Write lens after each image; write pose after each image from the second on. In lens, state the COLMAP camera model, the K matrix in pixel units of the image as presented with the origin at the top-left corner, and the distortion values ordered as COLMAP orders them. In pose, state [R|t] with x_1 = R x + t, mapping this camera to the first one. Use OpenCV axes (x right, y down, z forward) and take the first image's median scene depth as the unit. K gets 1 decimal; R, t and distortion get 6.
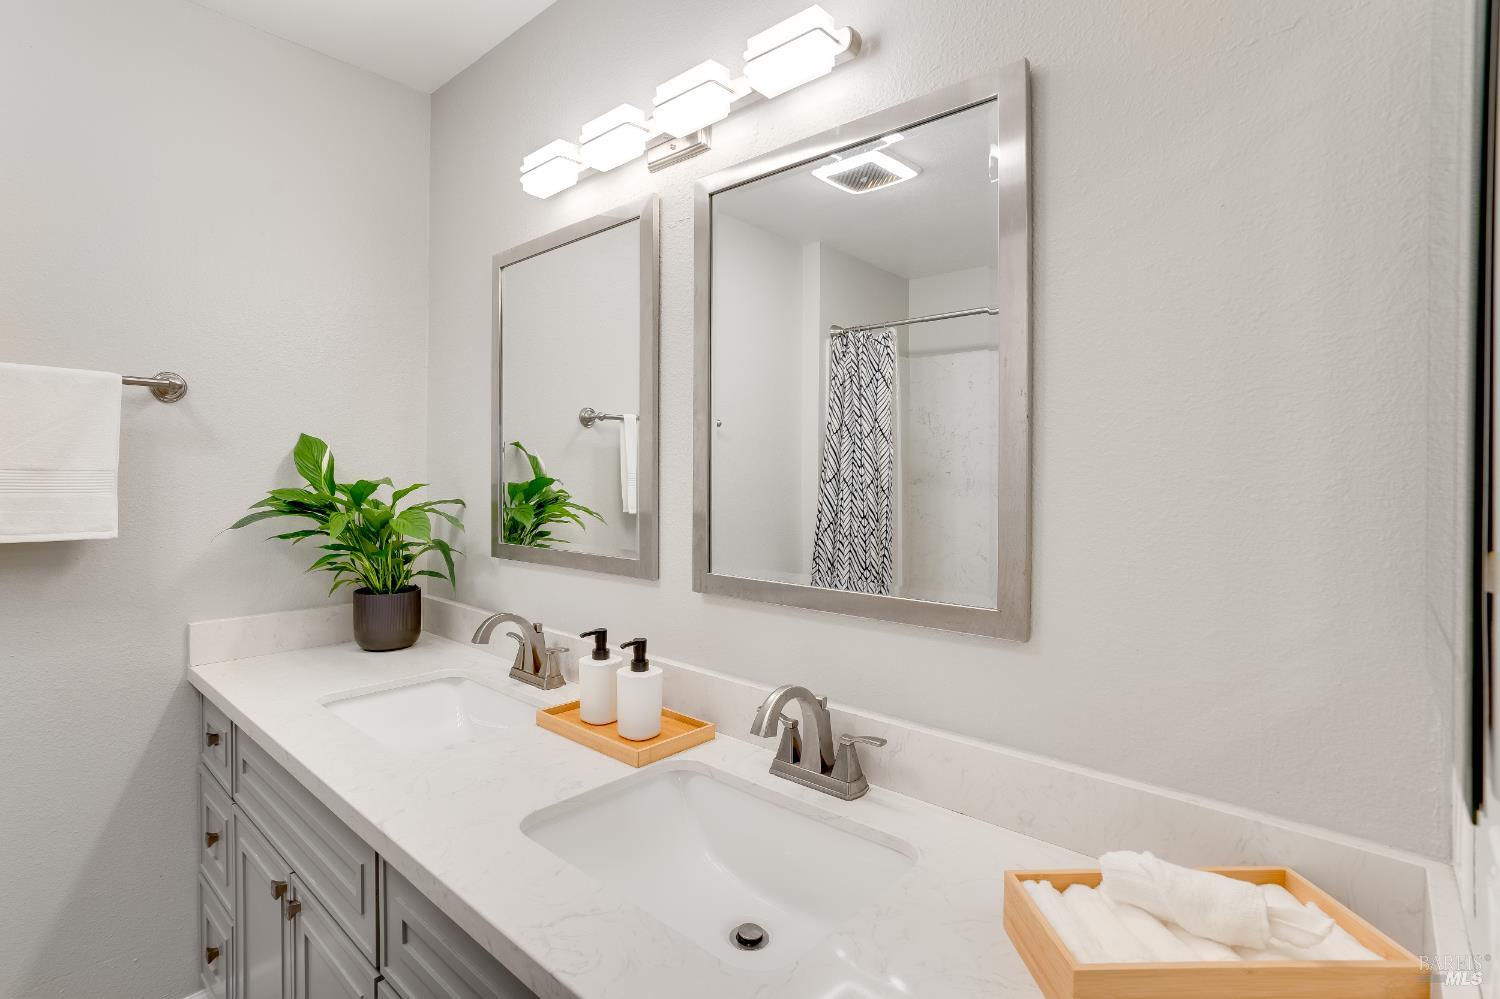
lens RADIAL K [[713.8, 0, 749.3], [0, 713.8, 481.3], [0, 0, 1]] dist [-0.065277, 0.030645]
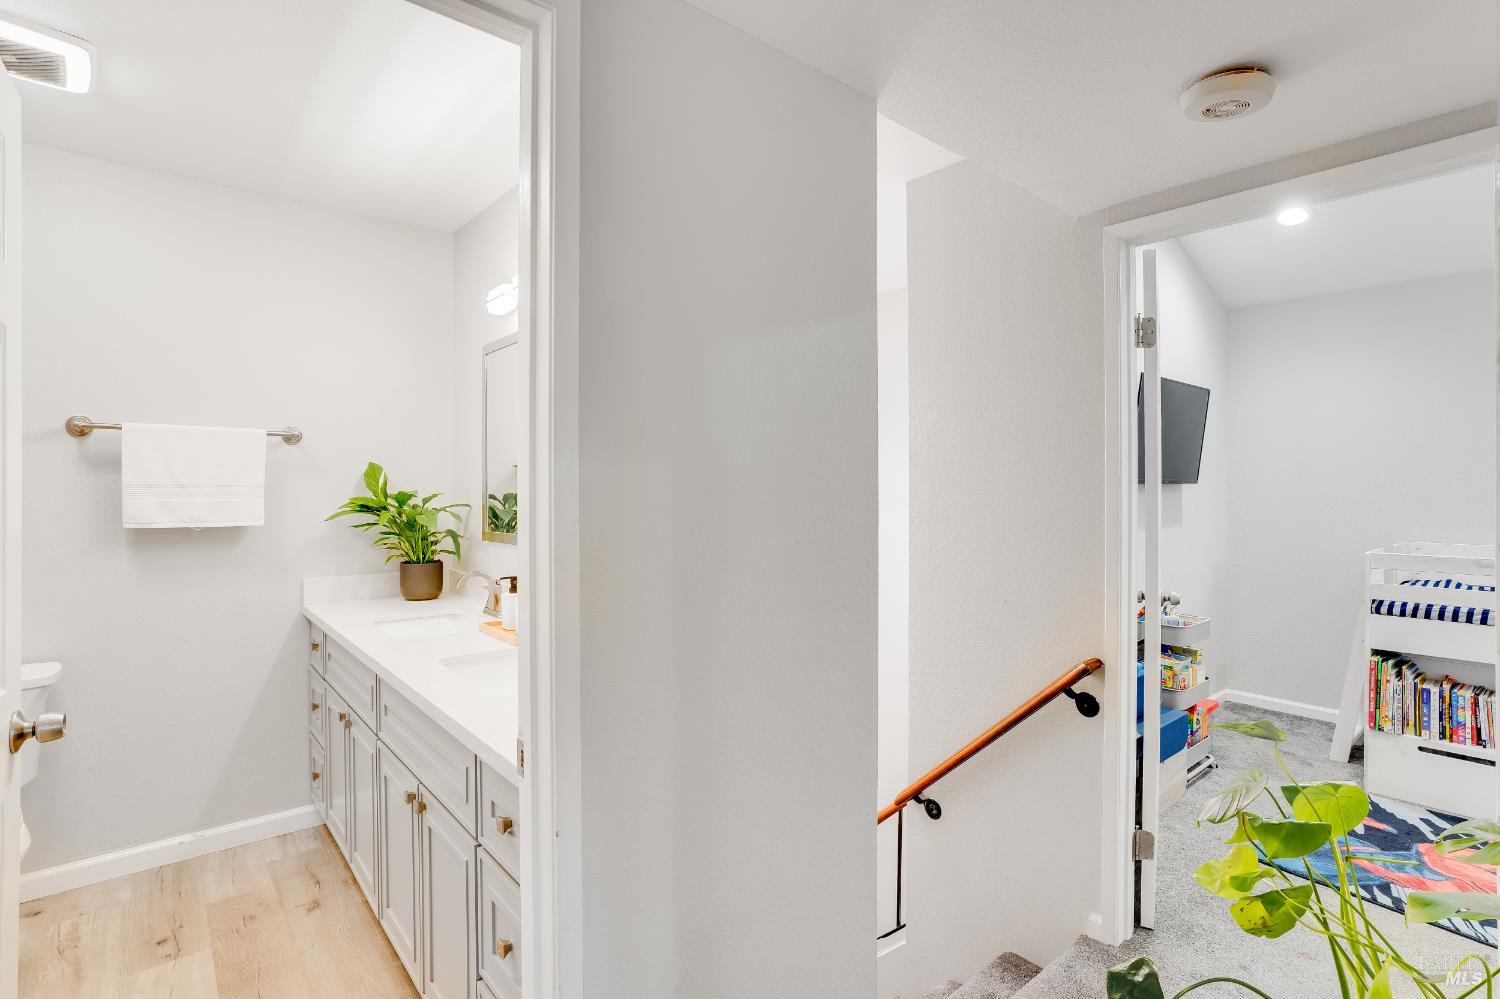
lens RADIAL K [[725.6, 0, 751.6], [0, 725.6, 488.5], [0, 0, 1]] dist [-0.054564, 0.025116]
pose [[0.989280, -0.006365, -0.145891, 0.517320], [0.005266, 0.999955, -0.007917, 0.009725], [0.145935, 0.007064, 0.989269, -0.547391]]
